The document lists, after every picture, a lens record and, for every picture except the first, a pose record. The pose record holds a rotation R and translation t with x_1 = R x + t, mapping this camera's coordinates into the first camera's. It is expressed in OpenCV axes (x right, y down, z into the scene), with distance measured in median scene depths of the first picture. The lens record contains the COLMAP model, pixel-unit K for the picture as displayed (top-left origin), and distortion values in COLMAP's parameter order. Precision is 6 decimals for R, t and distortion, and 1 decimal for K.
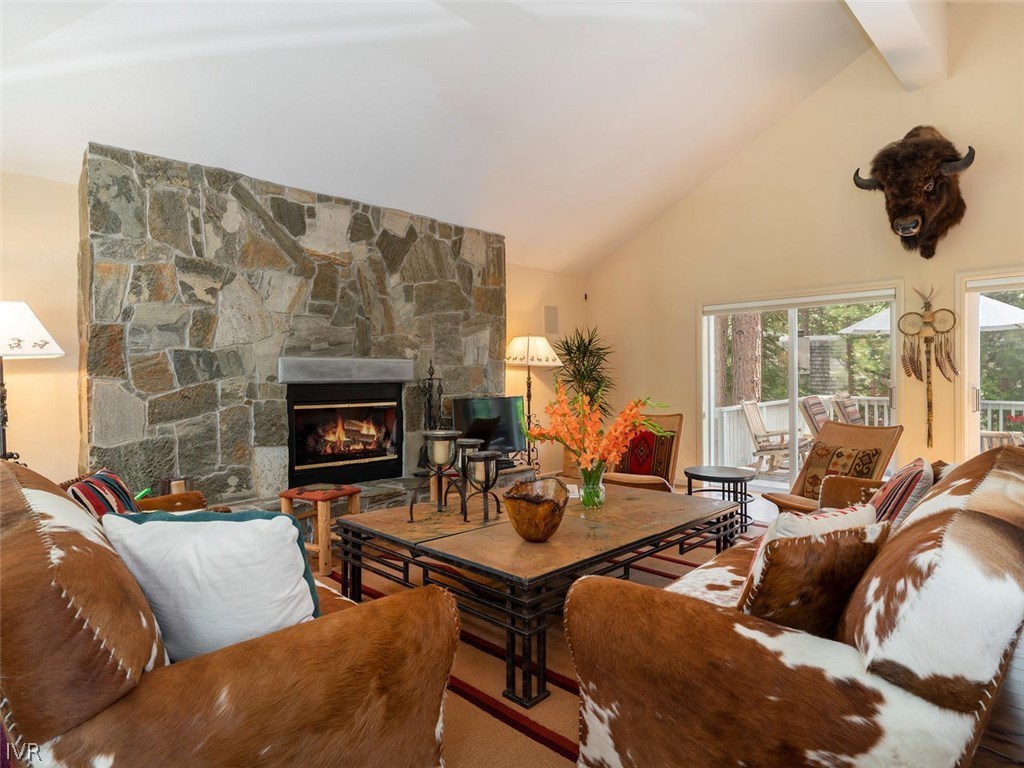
lens RADIAL K [[598.3, 0, 510.2], [0, 598.3, 366.6], [0, 0, 1]] dist [-0.005885, -0.000180]
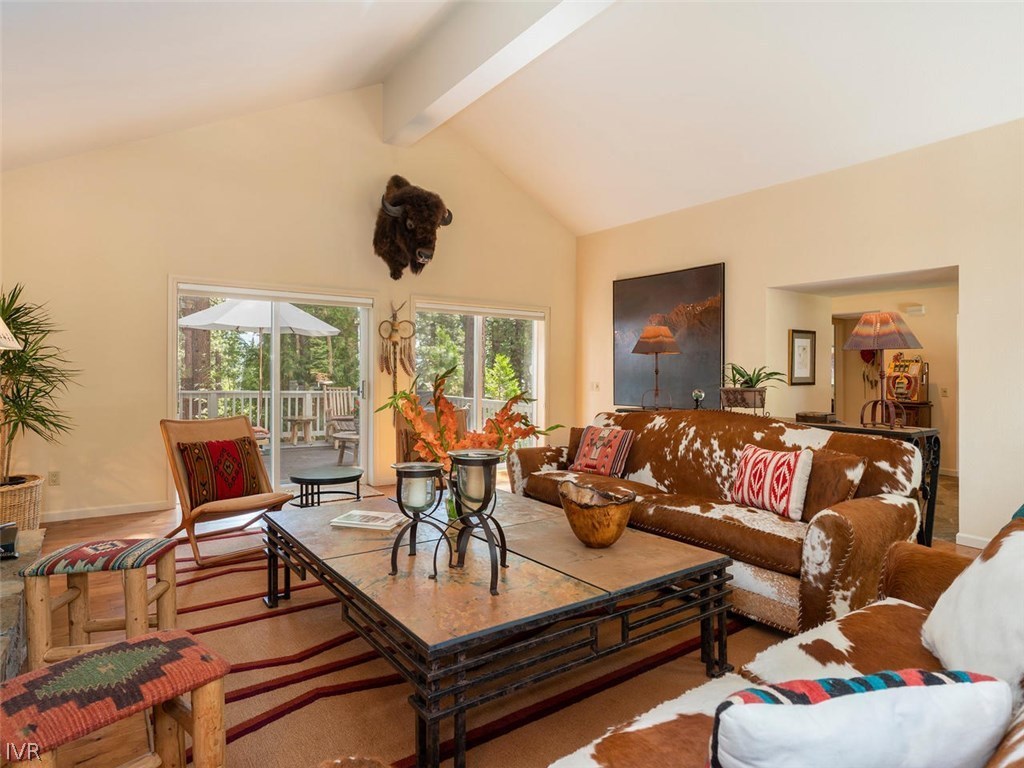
lens RADIAL K [[598.3, 0, 510.2], [0, 598.3, 366.6], [0, 0, 1]] dist [-0.005885, -0.000180]
pose [[0.160078, 0.015309, 0.986986, -0.521275], [-0.024463, 0.999634, -0.011538, 0.012960], [-0.986801, -0.022298, 0.160394, 0.563371]]
